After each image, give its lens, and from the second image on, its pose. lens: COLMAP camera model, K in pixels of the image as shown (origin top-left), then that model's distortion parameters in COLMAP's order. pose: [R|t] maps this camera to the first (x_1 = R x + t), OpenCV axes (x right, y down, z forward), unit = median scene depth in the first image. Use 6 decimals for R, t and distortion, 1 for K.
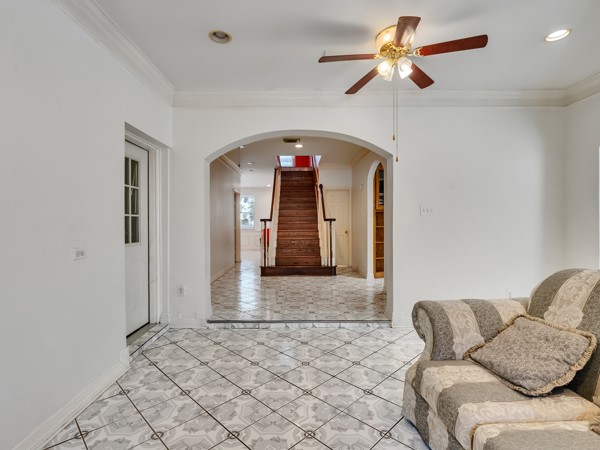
lens RADIAL K [[306.7, 0, 296.3], [0, 306.7, 224.2], [0, 0, 1]] dist [-0.003302, 0.000410]
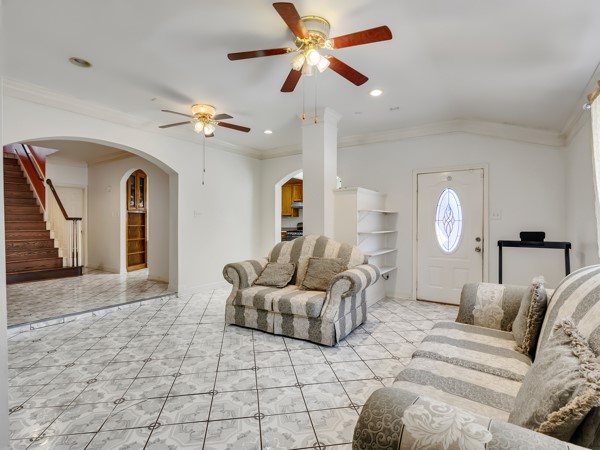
lens RADIAL K [[306.7, 0, 296.3], [0, 306.7, 224.2], [0, 0, 1]] dist [-0.003302, 0.000410]
pose [[0.576541, 0.000062, 0.817068, -0.516303], [-0.000293, 1.000000, 0.000132, 0.003964], [-0.817068, -0.000315, 0.576541, -0.246317]]
